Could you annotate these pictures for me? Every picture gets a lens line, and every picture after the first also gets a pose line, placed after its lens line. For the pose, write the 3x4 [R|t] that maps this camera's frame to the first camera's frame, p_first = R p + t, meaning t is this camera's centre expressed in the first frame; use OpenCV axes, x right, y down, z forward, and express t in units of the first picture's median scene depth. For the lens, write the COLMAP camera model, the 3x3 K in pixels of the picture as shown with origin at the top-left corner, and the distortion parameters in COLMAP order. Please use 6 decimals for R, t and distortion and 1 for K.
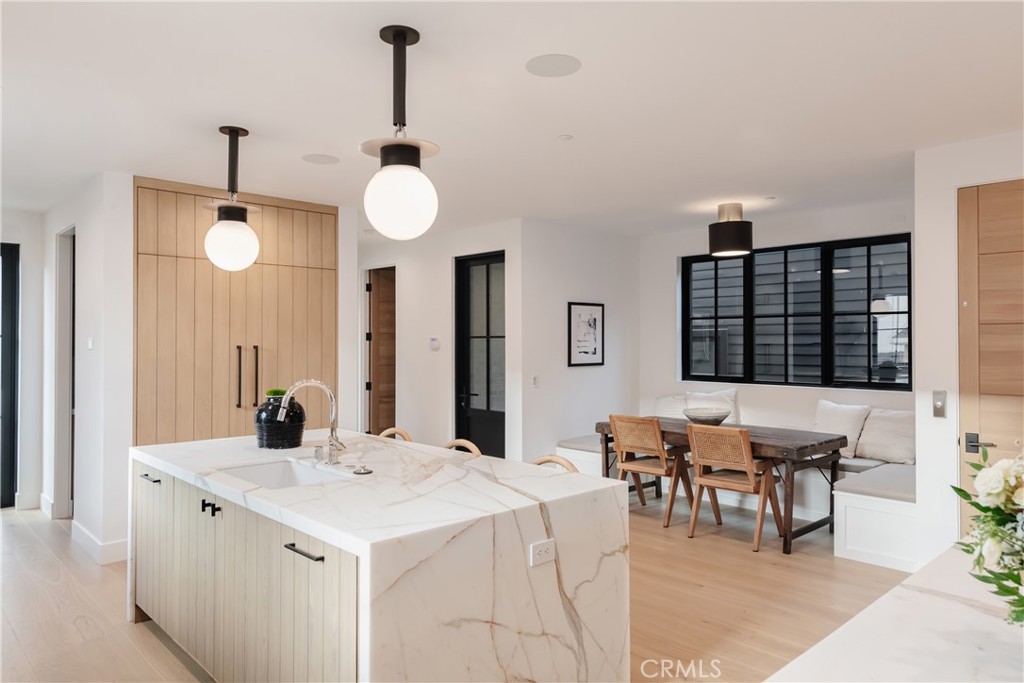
lens RADIAL K [[693.6, 0, 514.8], [0, 693.6, 335.9], [0, 0, 1]] dist [-0.001928, -0.004141]
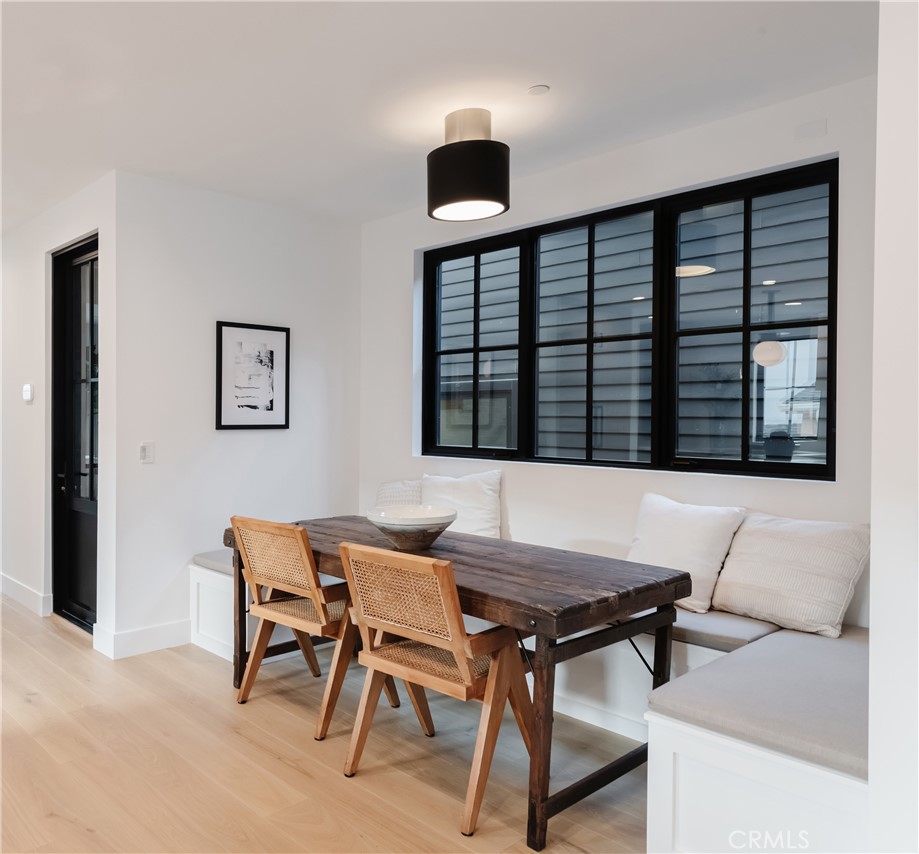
lens RADIAL K [[735.8, 0, 288.3], [0, 735.8, 417.8], [0, 0, 1]] dist [0.014029, -0.008529]
pose [[0.995906, 0.006930, -0.090133, 0.211161], [-0.005748, 0.999894, 0.013364, 0.027326], [0.090216, -0.012791, 0.995840, 0.399686]]
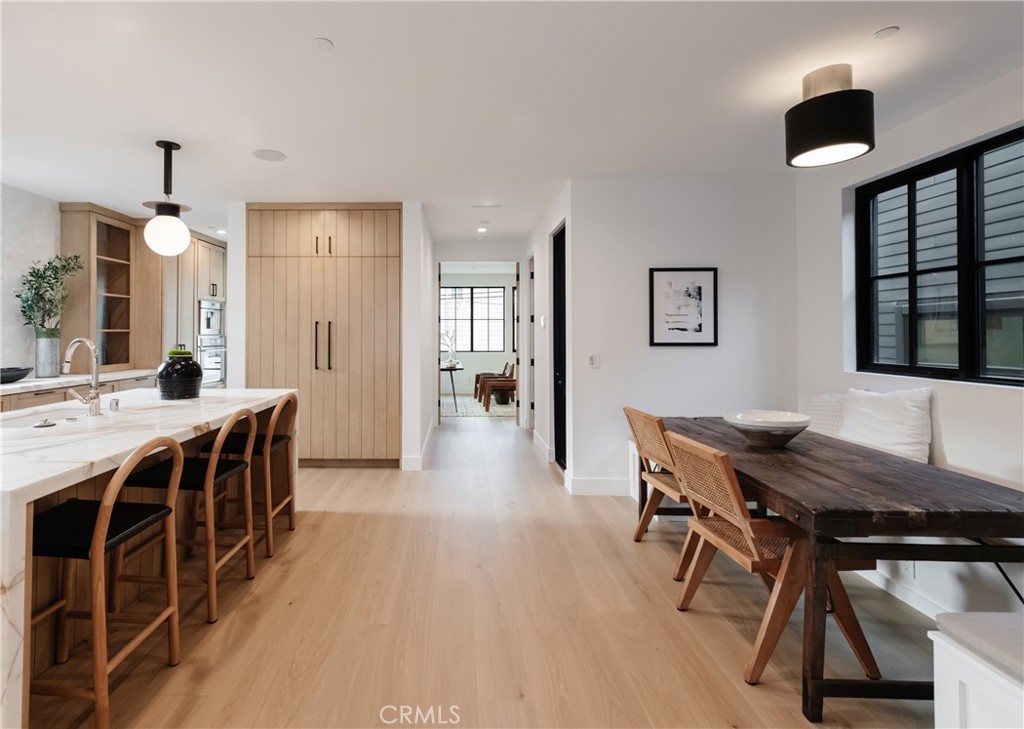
lens RADIAL K [[498.8, 0, 437.8], [0, 498.8, 326.6], [0, 0, 1]] dist [0.000931, -0.000021]
pose [[0.695143, -0.008668, -0.718819, 0.356525], [0.004186, 0.999959, -0.008010, 0.026813], [0.718859, 0.002559, 0.695151, 0.428408]]
